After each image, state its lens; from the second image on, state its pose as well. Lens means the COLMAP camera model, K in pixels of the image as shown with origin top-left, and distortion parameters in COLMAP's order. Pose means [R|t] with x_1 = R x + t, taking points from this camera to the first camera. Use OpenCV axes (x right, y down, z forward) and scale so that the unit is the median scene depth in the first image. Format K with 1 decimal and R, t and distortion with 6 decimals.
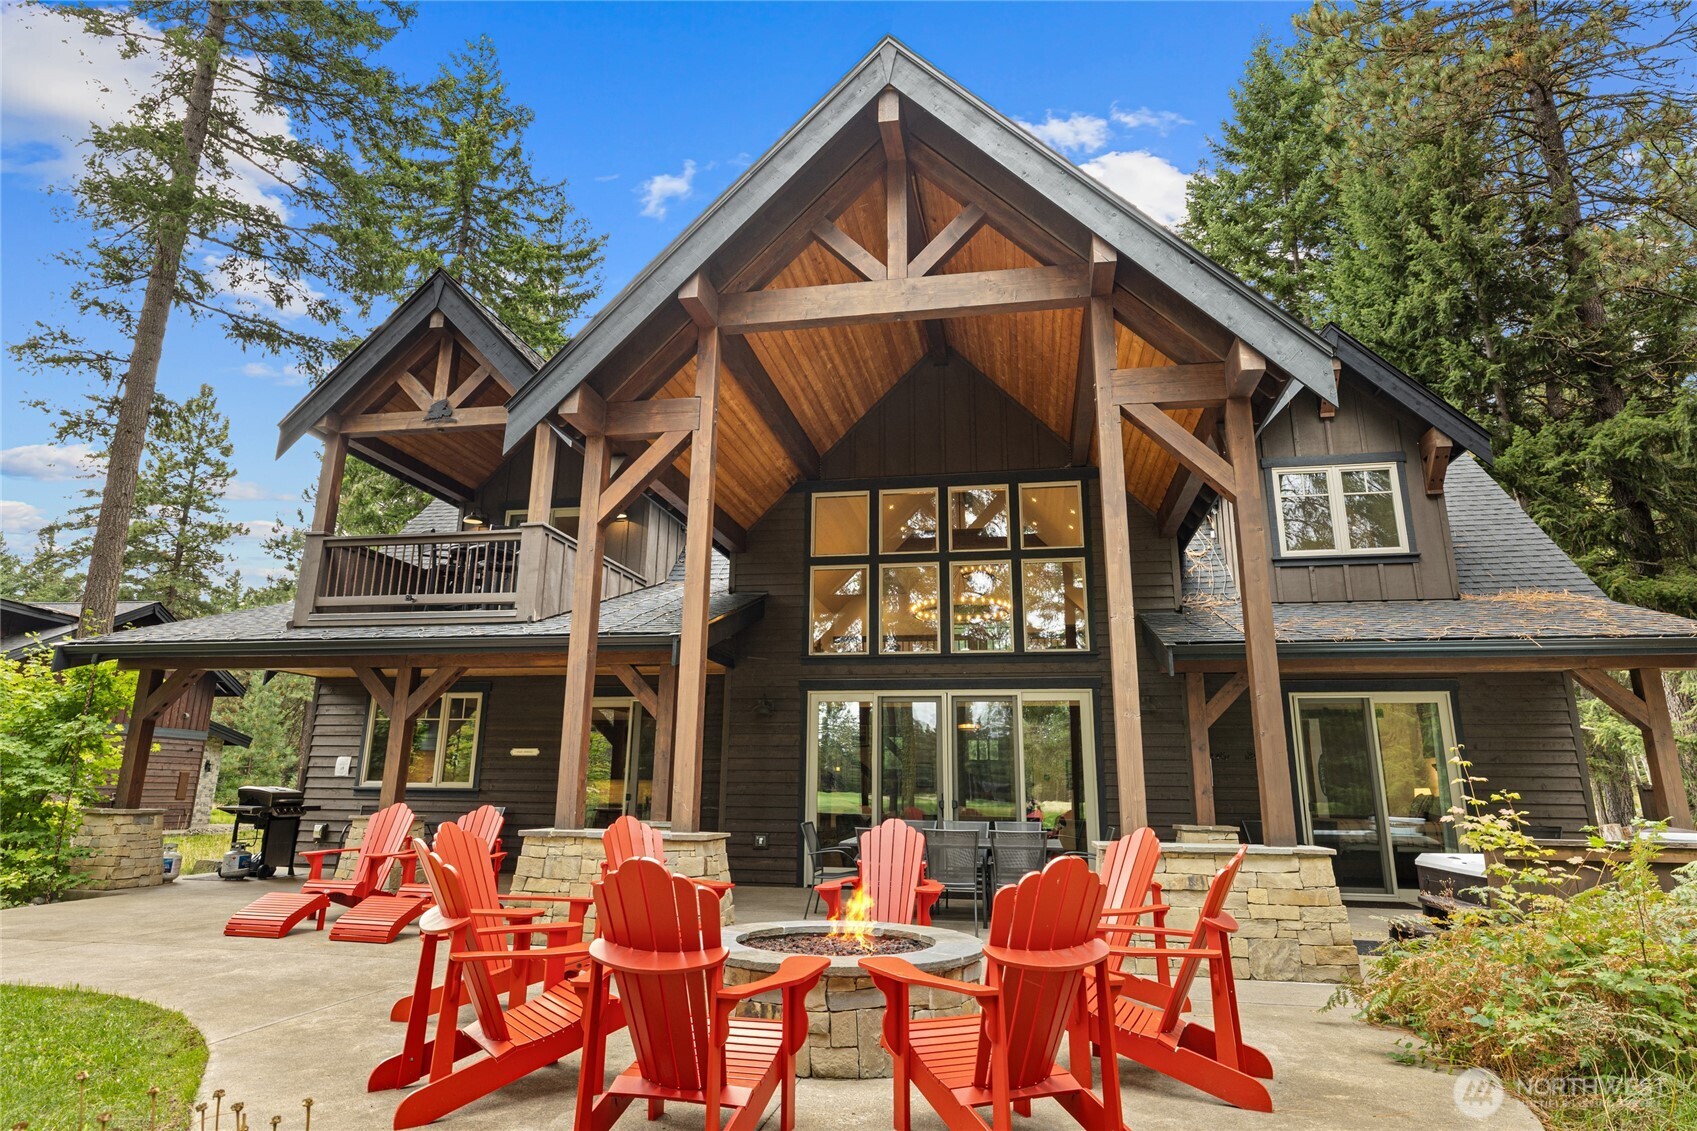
lens RADIAL K [[958.1, 0, 851.1], [0, 958.1, 541.3], [0, 0, 1]] dist [-0.000800, 0.000108]
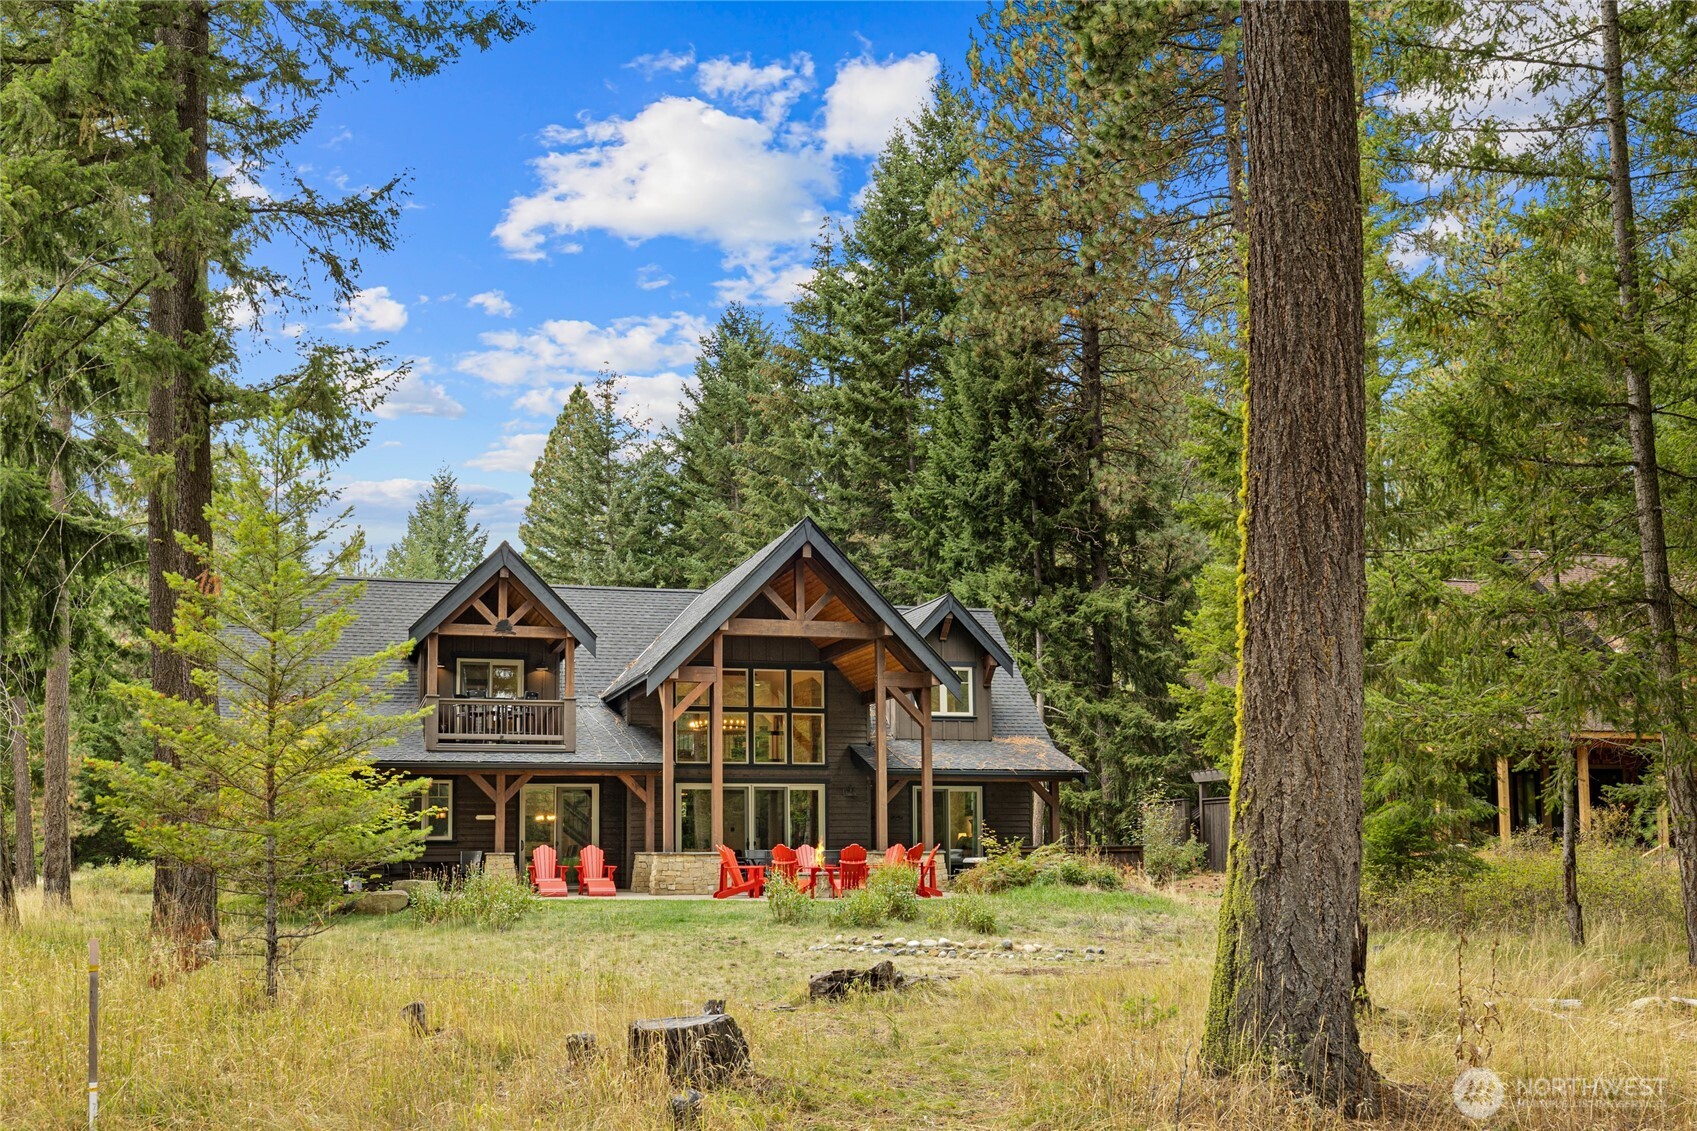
lens RADIAL K [[2736.6, 0, 848.5], [0, 2736.6, 565.5], [0, 0, 1]] dist [0.008835, 0.002267]
pose [[0.873924, 0.035753, 0.484746, -2.409250], [-0.104617, 0.987753, 0.115757, -0.929347], [-0.474671, -0.151875, 0.866961, -3.757358]]
